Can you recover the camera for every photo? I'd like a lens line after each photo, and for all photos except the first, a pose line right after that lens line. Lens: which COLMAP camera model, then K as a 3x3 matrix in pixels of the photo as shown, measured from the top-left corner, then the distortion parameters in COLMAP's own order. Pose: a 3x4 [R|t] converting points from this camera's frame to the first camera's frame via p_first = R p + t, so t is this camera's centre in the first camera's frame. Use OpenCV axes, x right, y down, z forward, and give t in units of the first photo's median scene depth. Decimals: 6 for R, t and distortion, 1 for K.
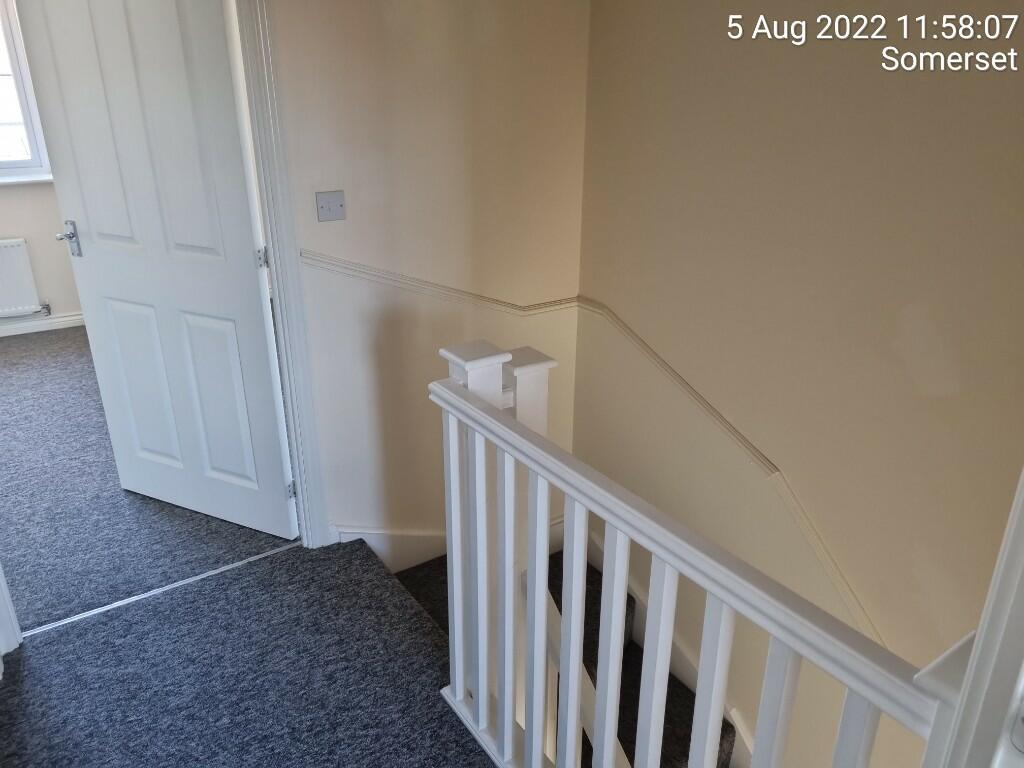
lens RADIAL K [[767.1, 0, 512.1], [0, 767.1, 383.6], [0, 0, 1]] dist [0.046009, -0.012715]
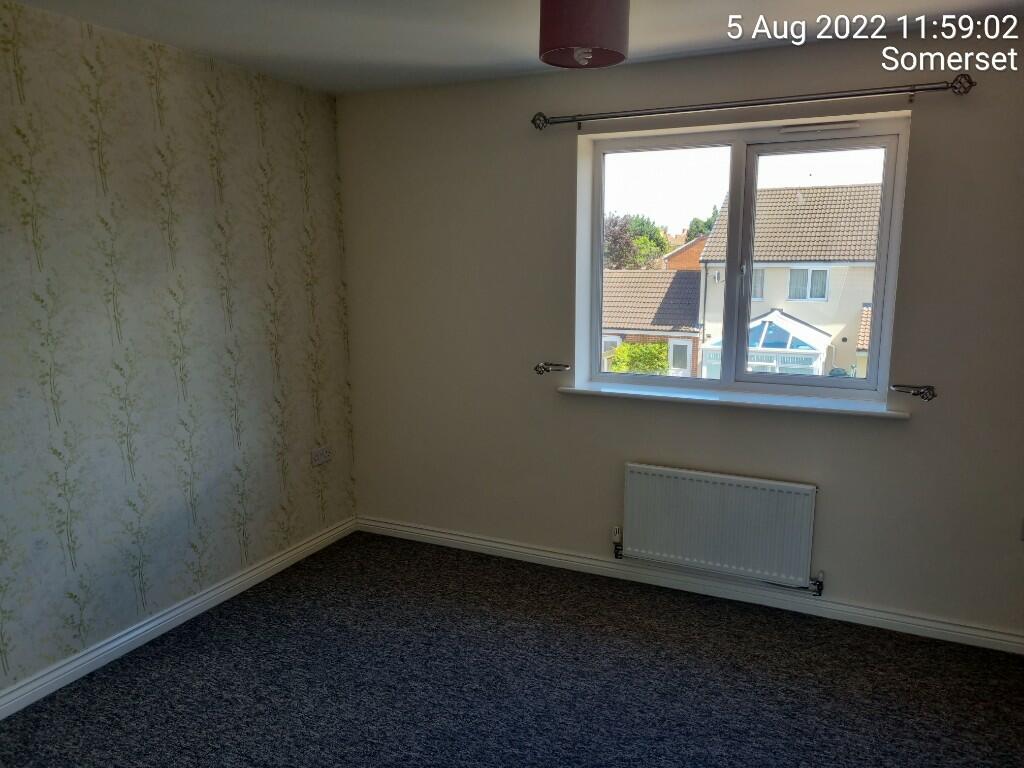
lens RADIAL K [[767.1, 0, 515.1], [0, 767.1, 389.1], [0, 0, 1]] dist [0.046009, -0.012715]
pose [[0.504745, 0.146865, -0.850684, -0.187100], [-0.324841, 0.945307, -0.029540, -0.156077], [0.799819, 0.291247, 0.524847, 0.394681]]
